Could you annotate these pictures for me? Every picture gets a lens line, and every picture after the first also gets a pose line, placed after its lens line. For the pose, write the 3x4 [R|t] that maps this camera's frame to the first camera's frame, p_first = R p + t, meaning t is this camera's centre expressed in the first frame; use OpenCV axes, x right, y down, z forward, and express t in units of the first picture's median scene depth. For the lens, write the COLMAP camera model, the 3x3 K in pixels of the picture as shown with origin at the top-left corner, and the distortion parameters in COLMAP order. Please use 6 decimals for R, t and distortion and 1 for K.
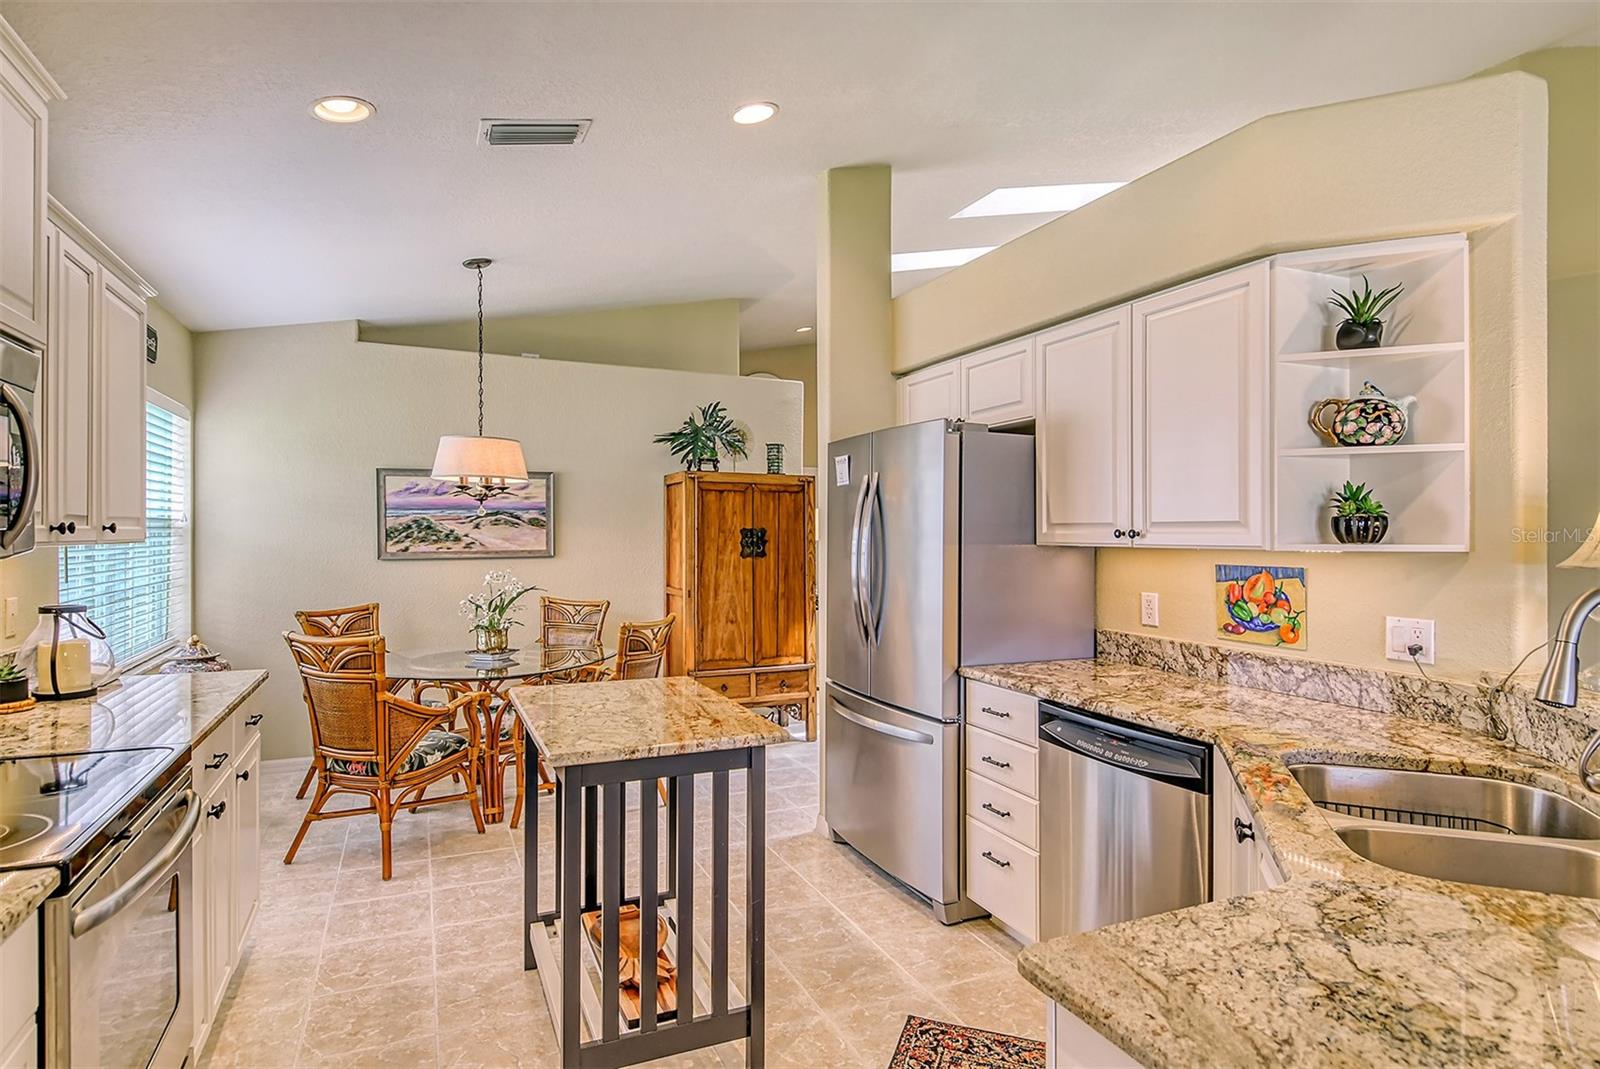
lens RADIAL K [[853.0, 0, 793.6], [0, 853.0, 523.9], [0, 0, 1]] dist [0.044952, -0.035186]
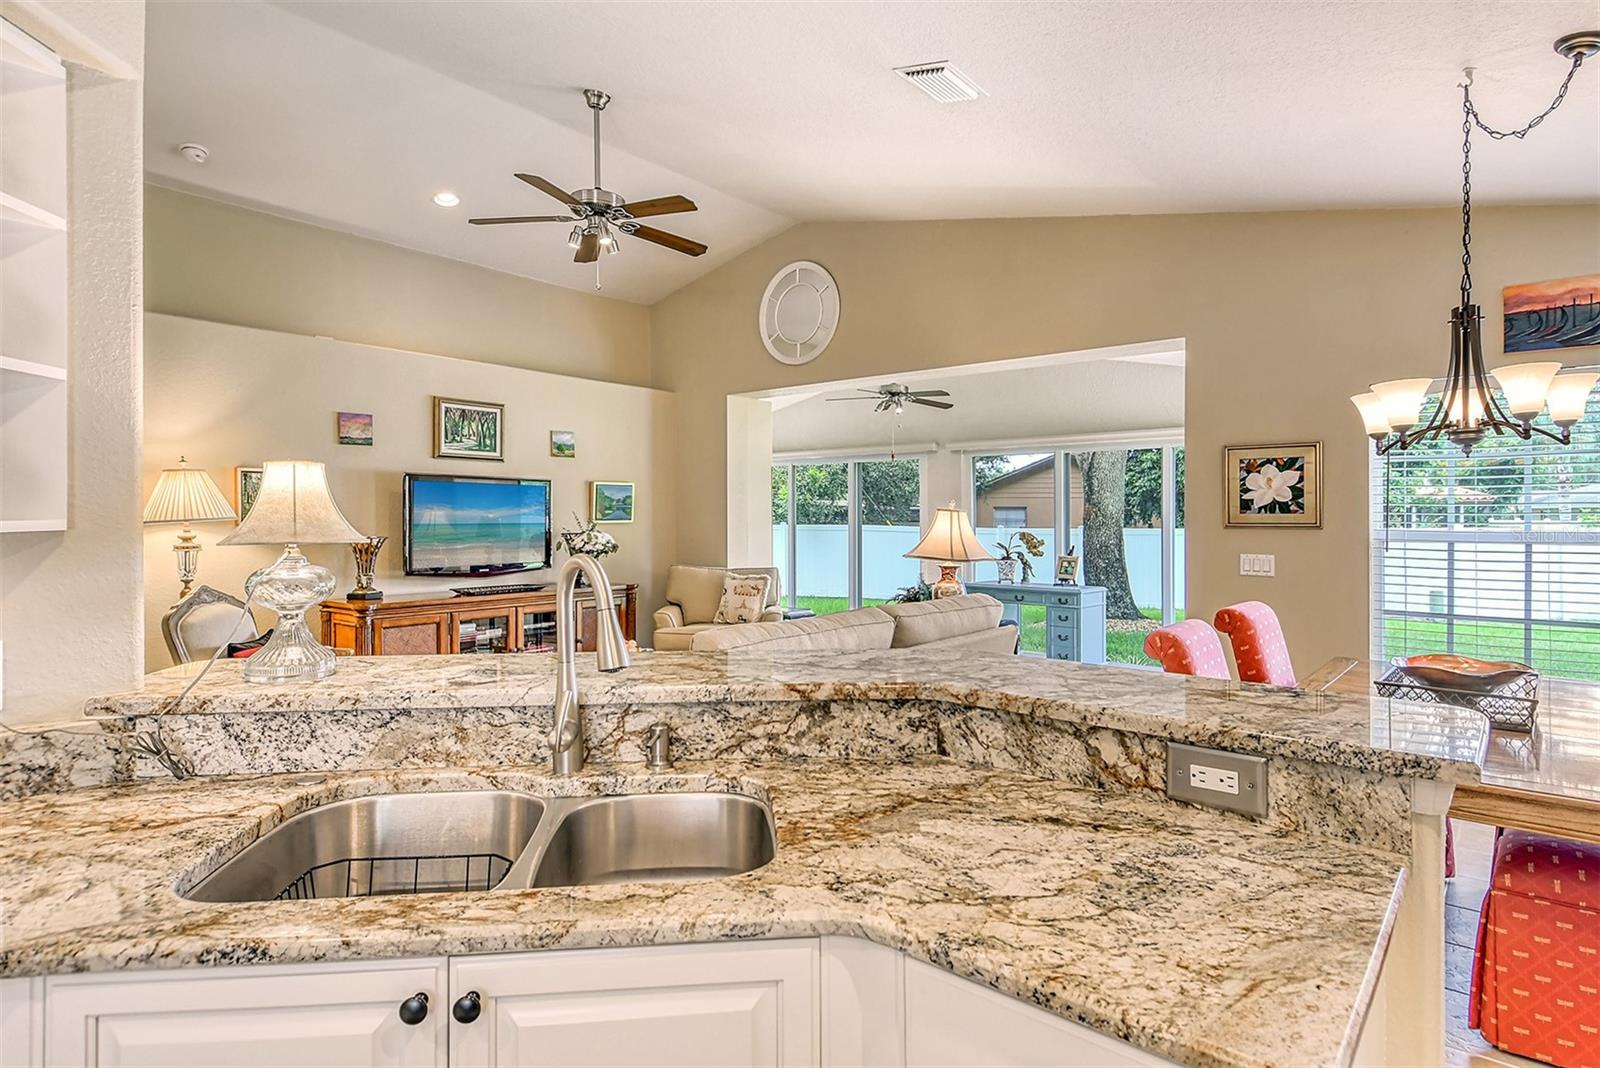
lens RADIAL K [[846.1, 0, 800.3], [0, 846.1, 521.4], [0, 0, 1]] dist [0.032351, -0.024549]
pose [[-0.444654, -0.013860, 0.895595, -0.037050], [-0.014527, 0.999860, 0.008261, 0.005089], [-0.895585, -0.009337, -0.444793, 0.360923]]
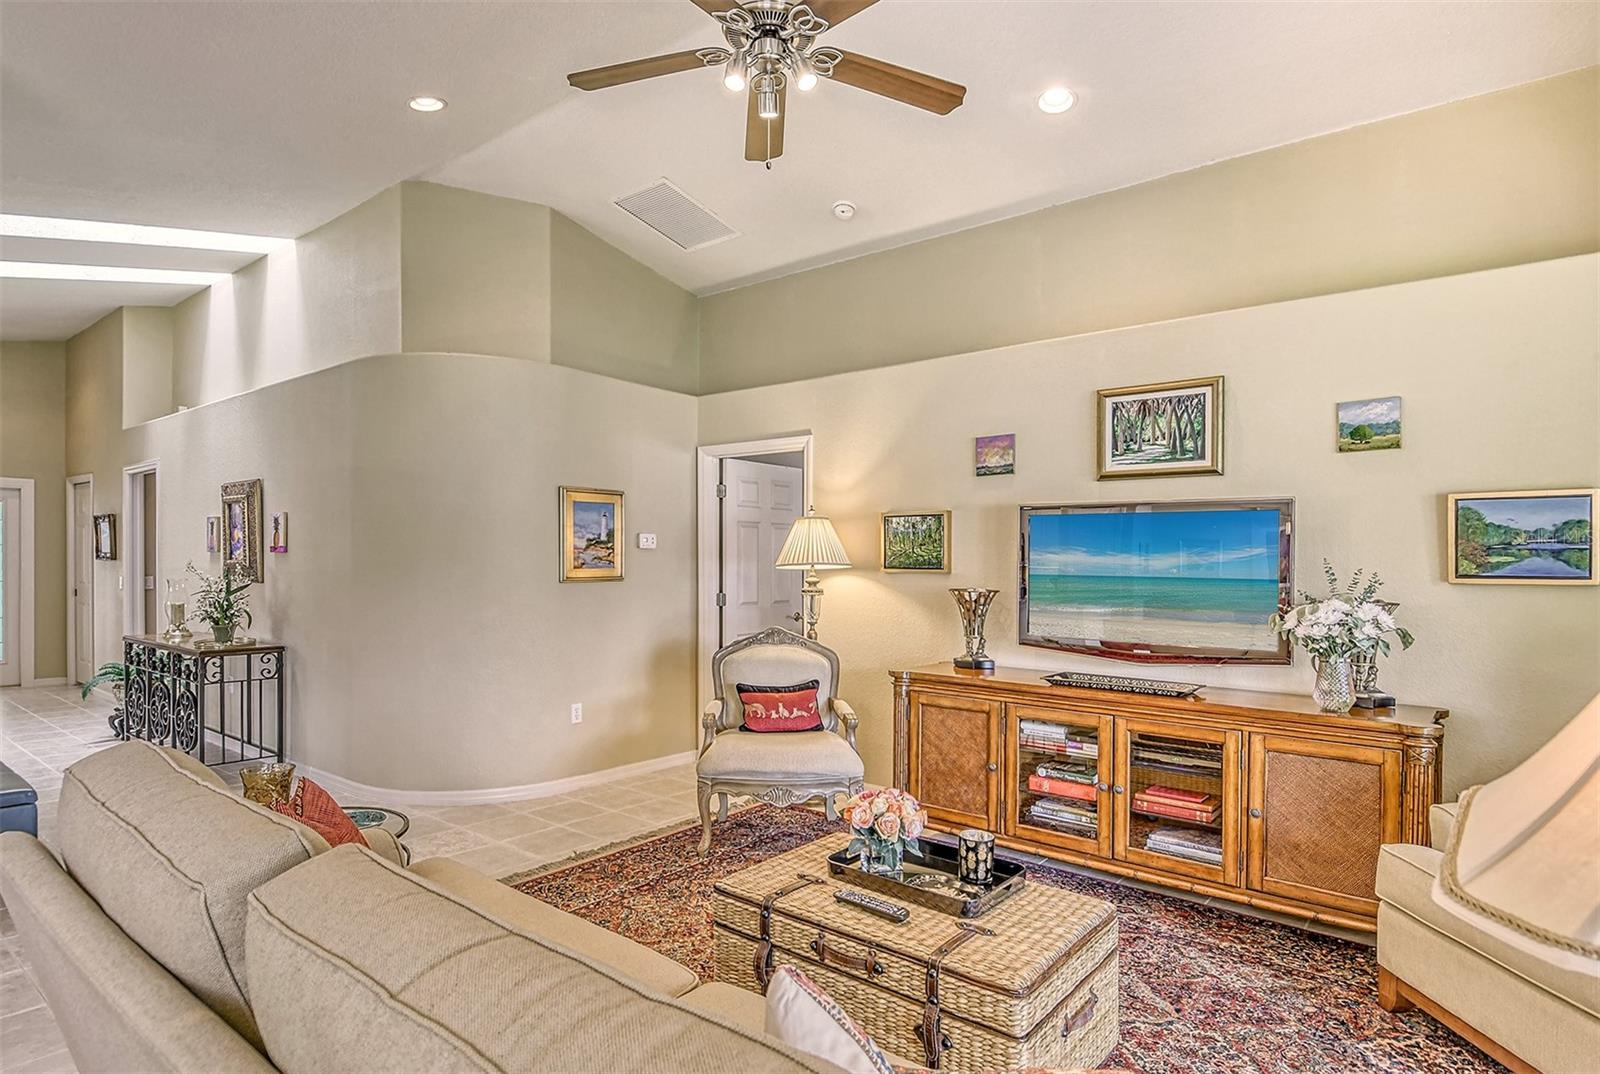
lens RADIAL K [[865.2, 0, 771.4], [0, 865.2, 548.1], [0, 0, 1]] dist [0.047025, -0.034888]
pose [[0.893633, 0.008323, 0.448720, 0.659071], [-0.008596, 0.999962, -0.001430, 0.002767], [-0.448715, -0.002579, 0.893671, -0.382830]]
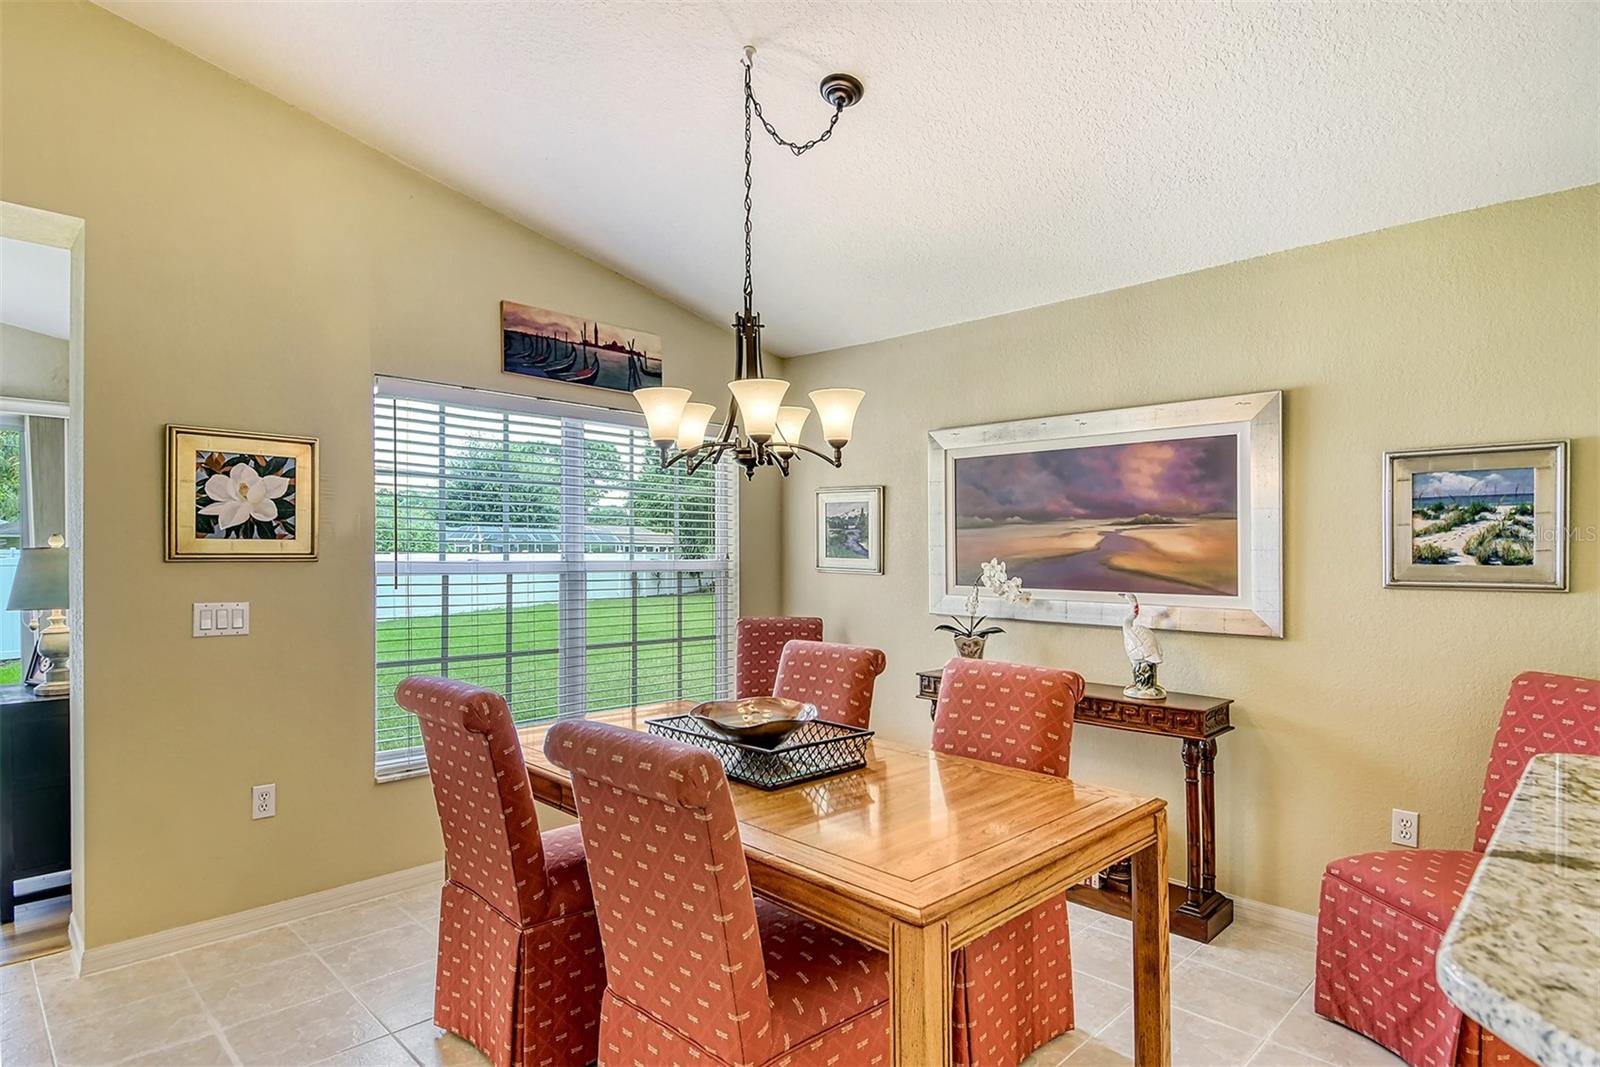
lens RADIAL K [[848.4, 0, 779.1], [0, 848.4, 548.3], [0, 0, 1]] dist [0.042216, -0.034895]
pose [[-0.932235, -0.015455, -0.361524, 0.465123], [-0.010007, 0.999806, -0.016939, 0.010424], [0.361716, -0.012174, -0.932209, 0.186589]]
